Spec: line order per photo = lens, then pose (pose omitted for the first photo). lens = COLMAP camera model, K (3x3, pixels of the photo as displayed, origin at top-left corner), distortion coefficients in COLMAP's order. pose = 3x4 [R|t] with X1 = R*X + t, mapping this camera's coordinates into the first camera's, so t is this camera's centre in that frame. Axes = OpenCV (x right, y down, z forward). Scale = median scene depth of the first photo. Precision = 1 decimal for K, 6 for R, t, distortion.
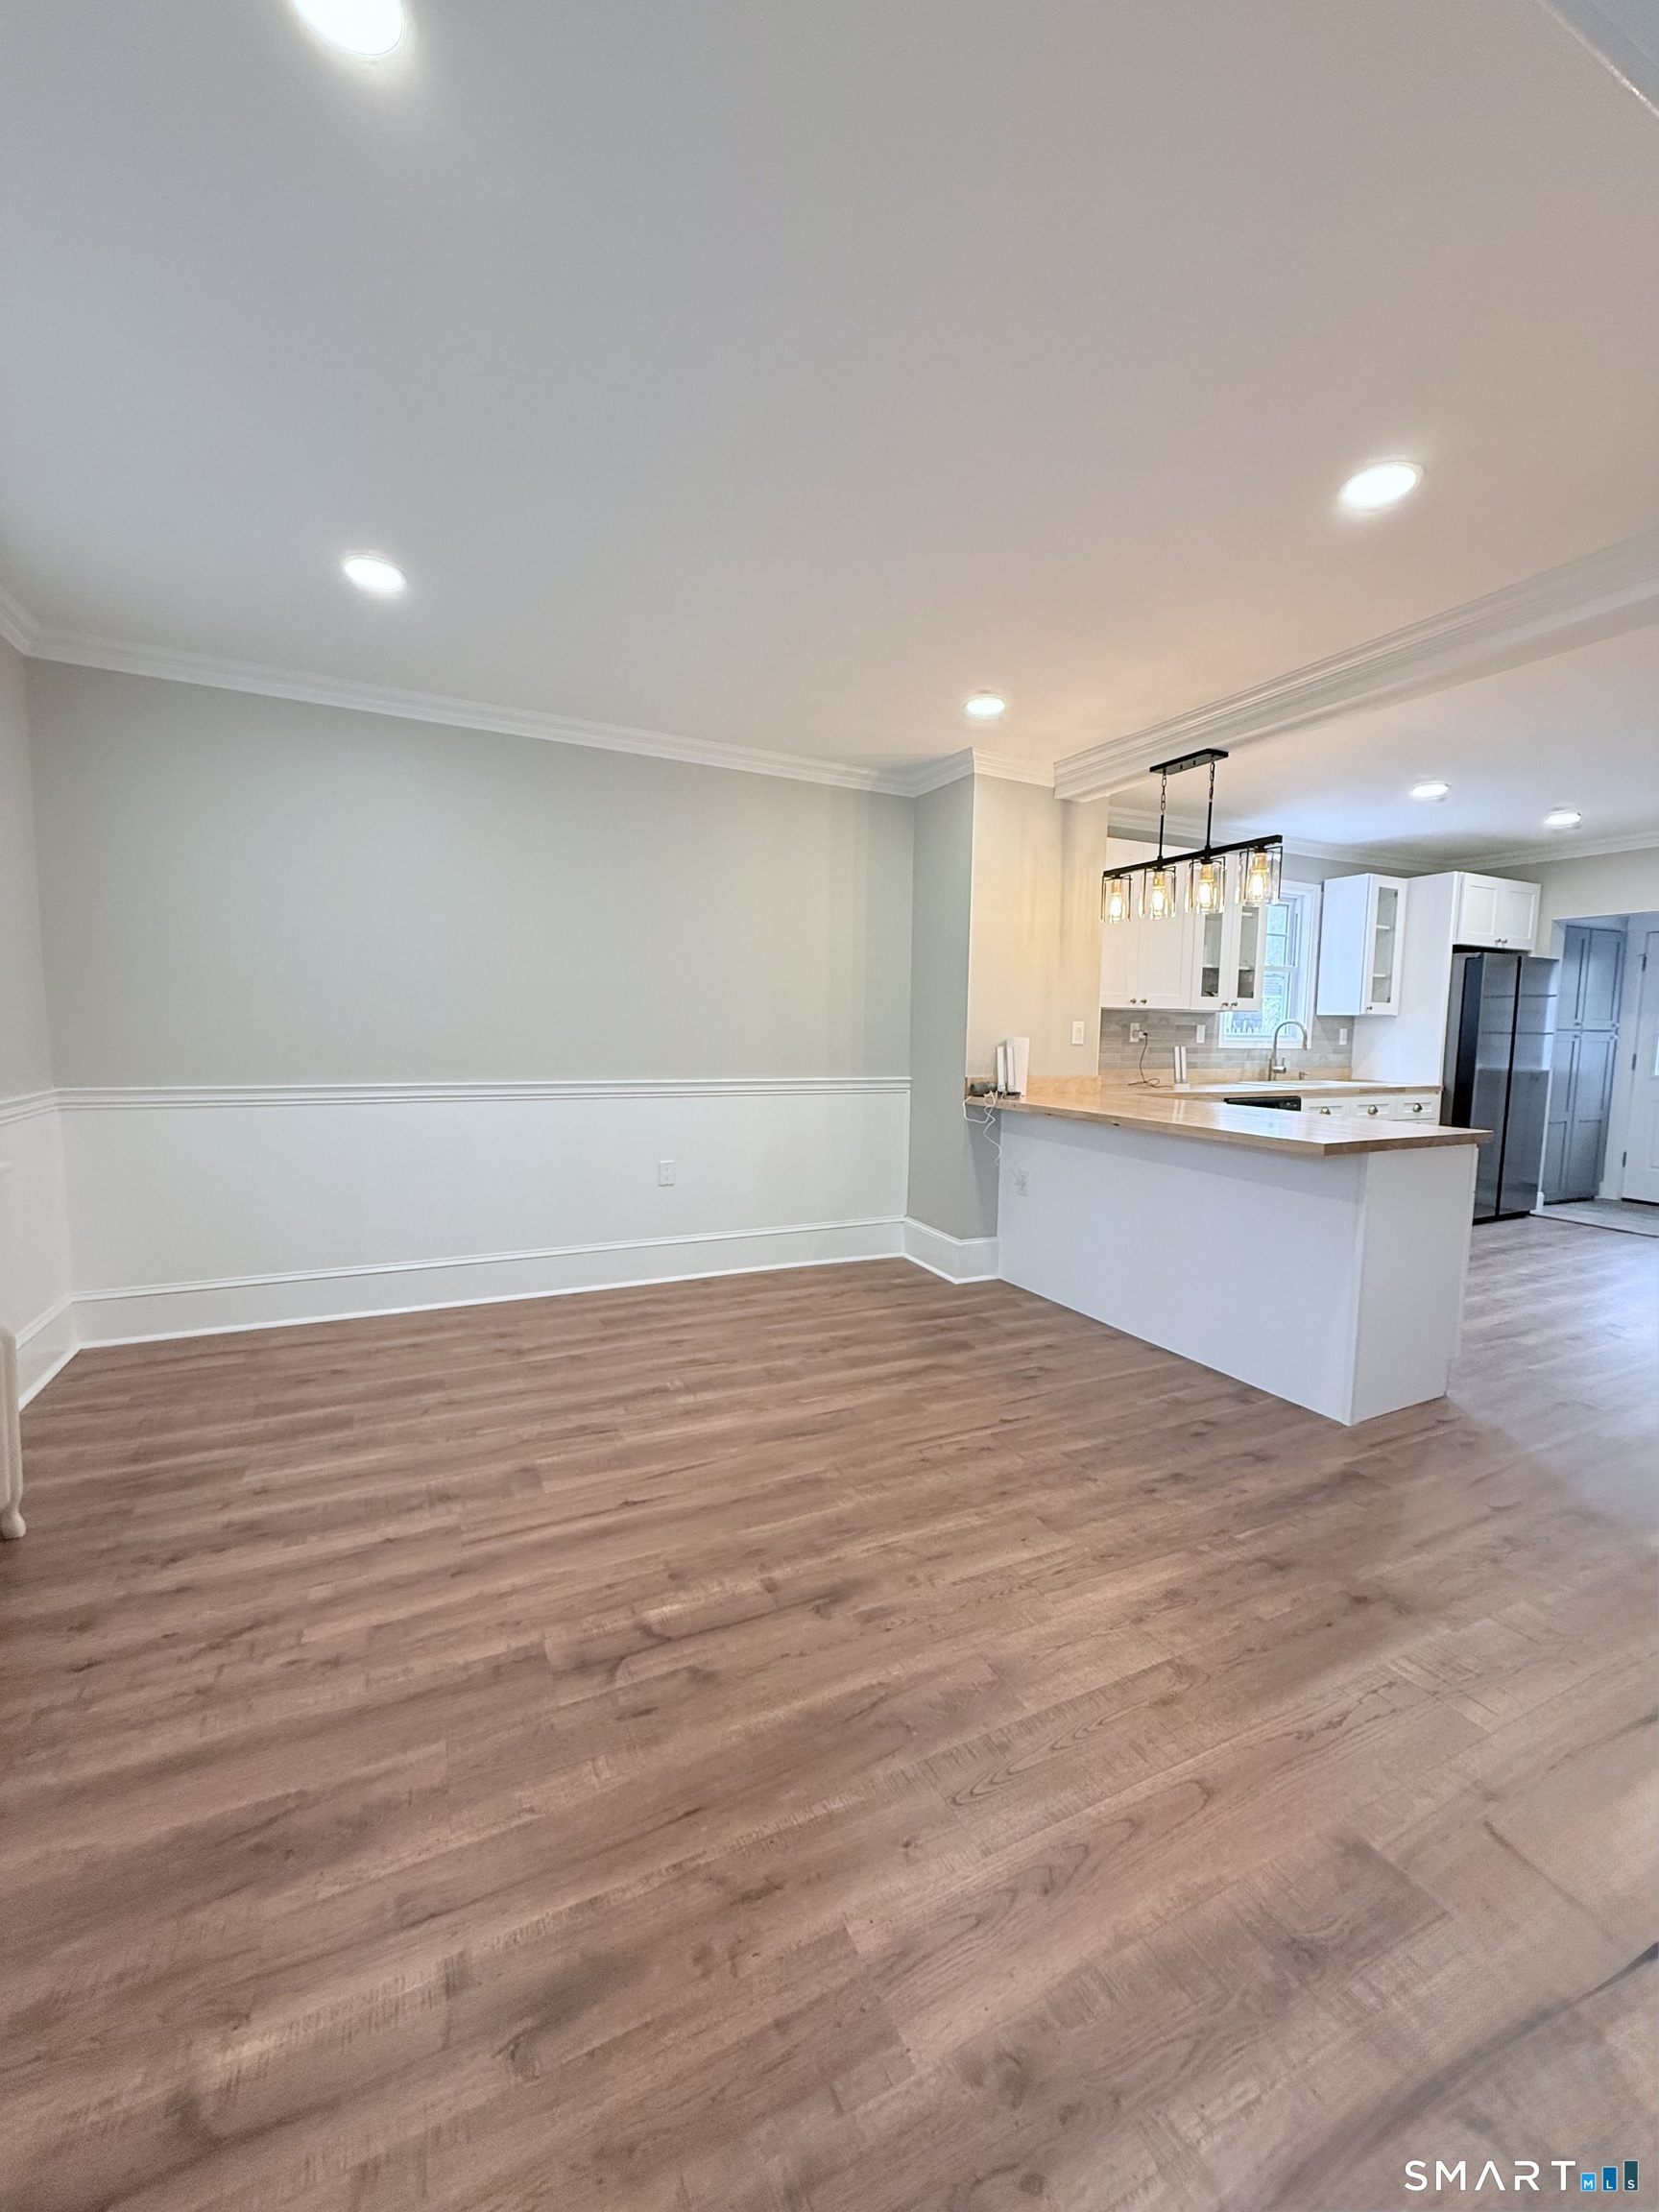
lens RADIAL K [[883.0, 0, 827.7], [0, 883.0, 1097.4], [0, 0, 1]] dist [-0.001552, -0.000274]
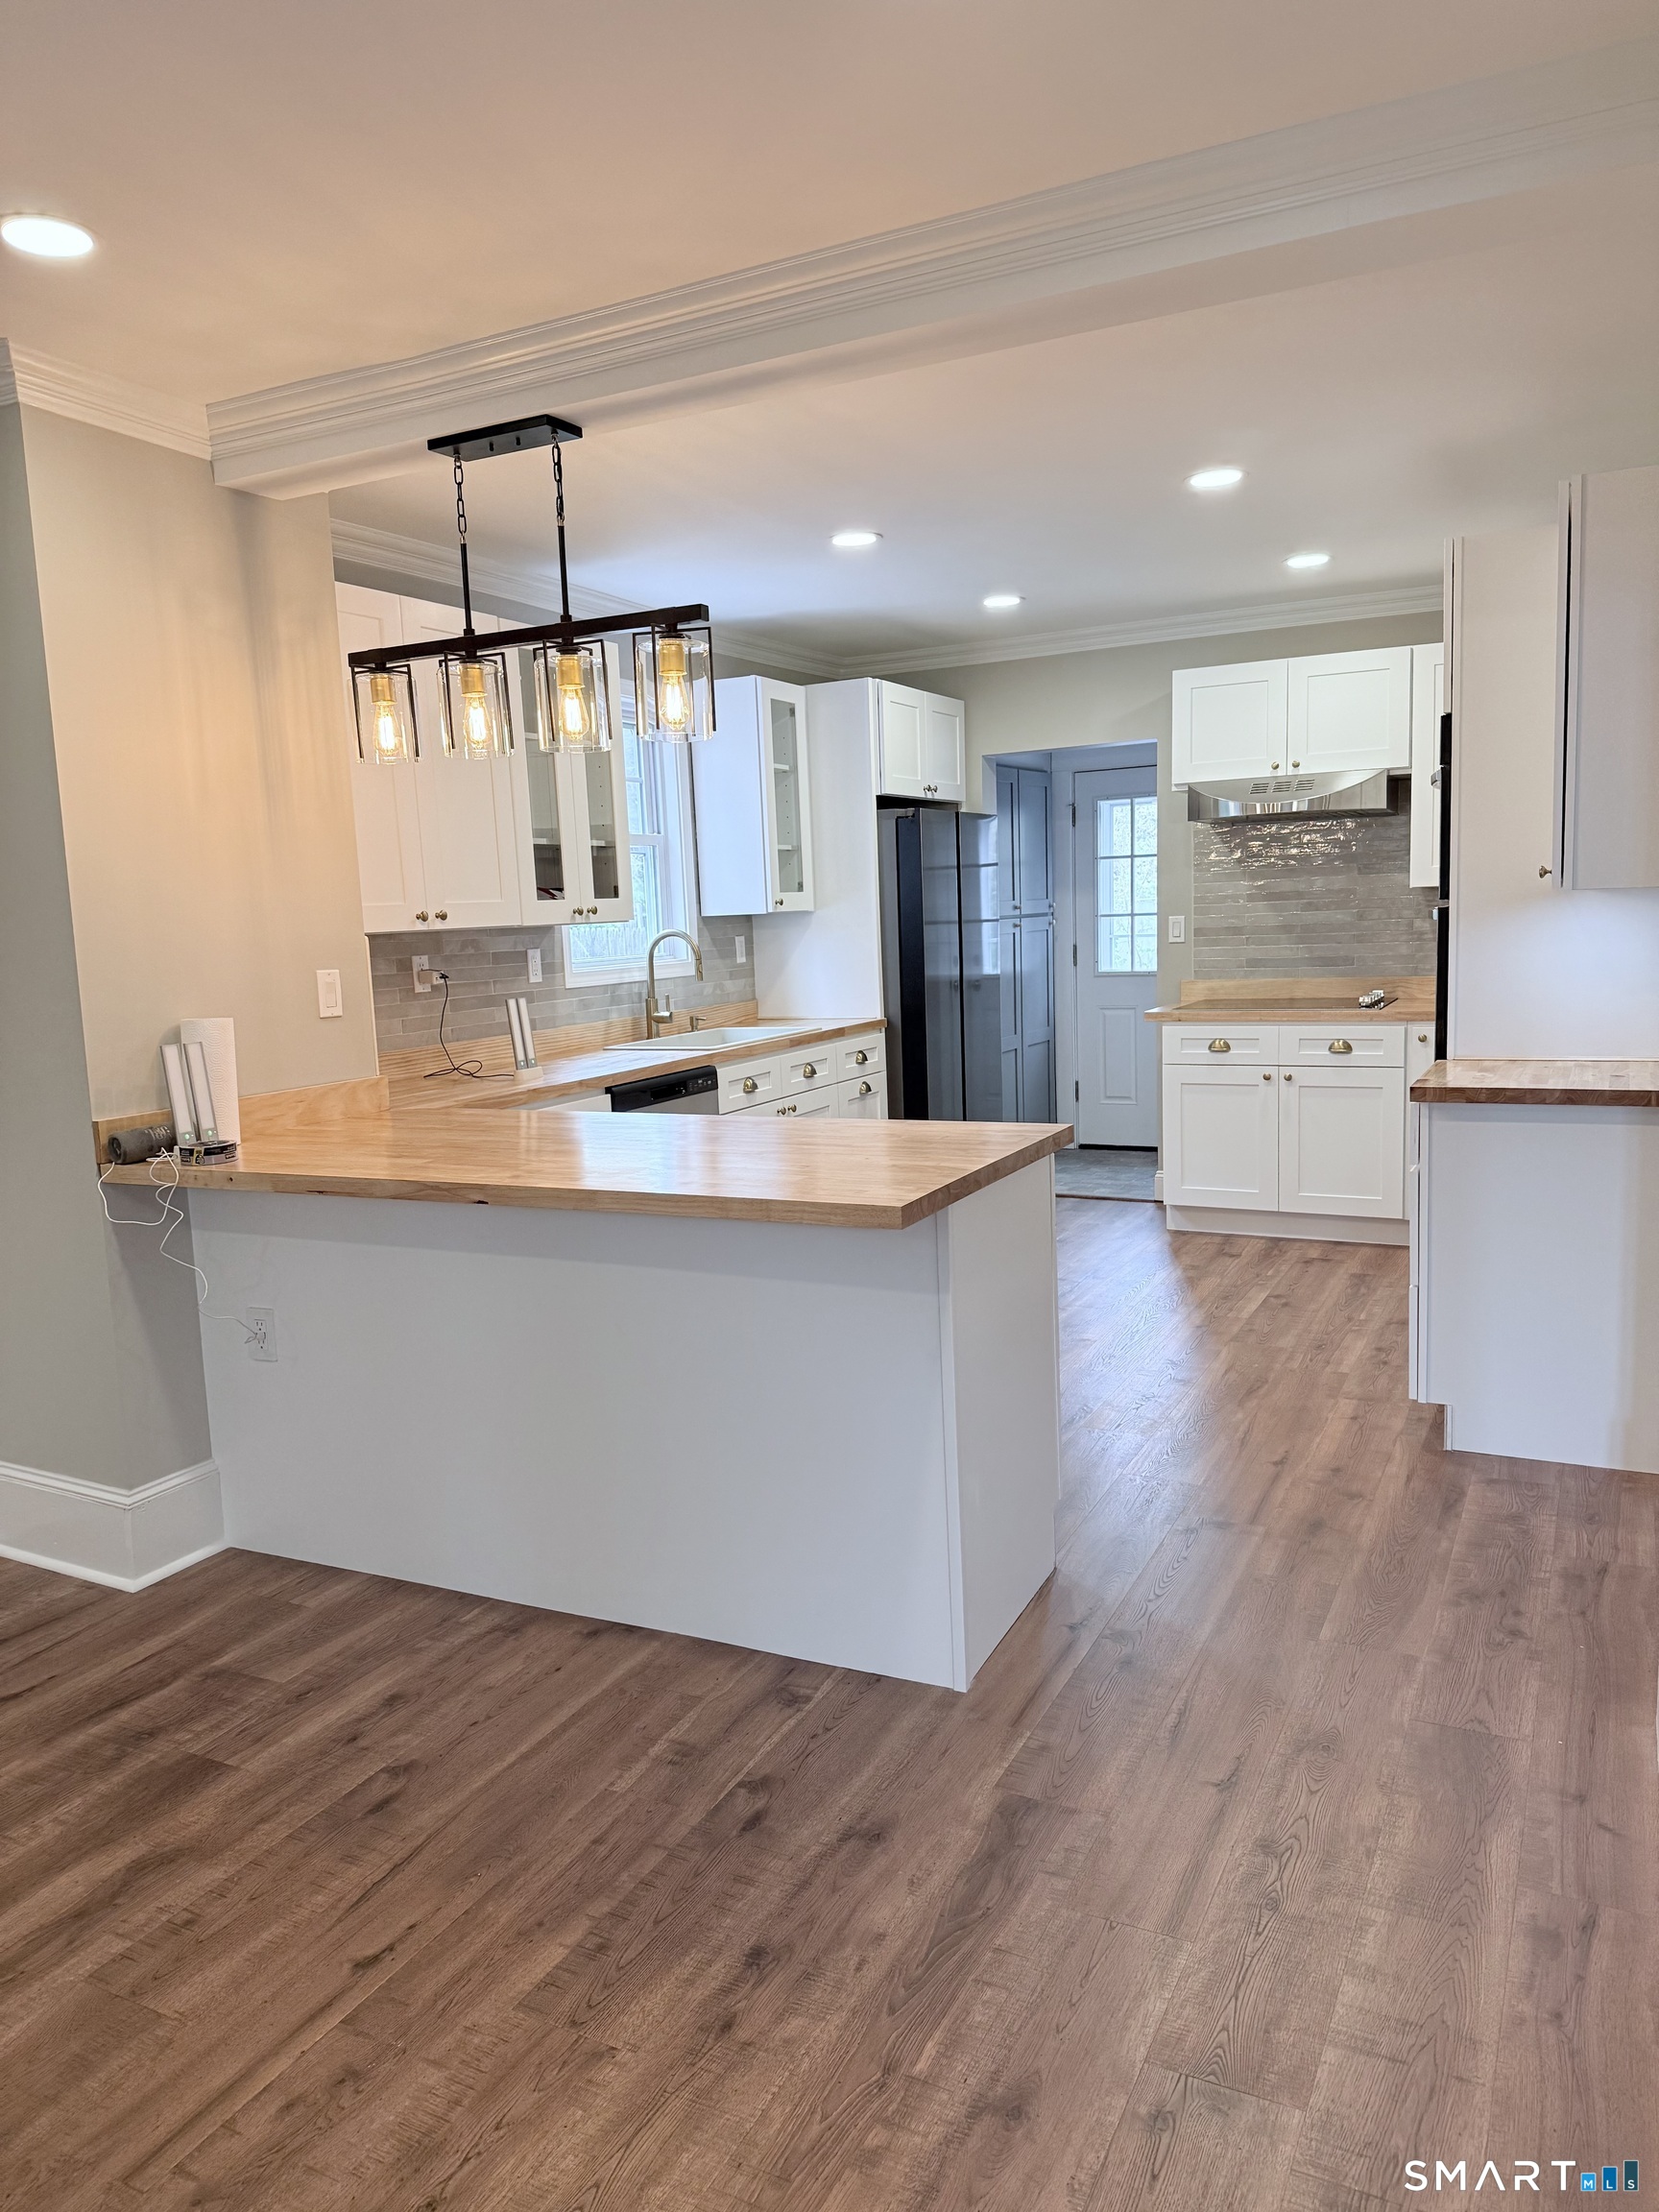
lens RADIAL K [[1555.5, 0, 828.1], [0, 1555.5, 1108.7], [0, 0, 1]] dist [0.034141, -0.041794]
pose [[0.796687, -0.126787, 0.590944, -0.009442], [0.102961, 0.991928, 0.074010, -0.050419], [-0.595558, 0.001881, 0.803310, 0.174700]]
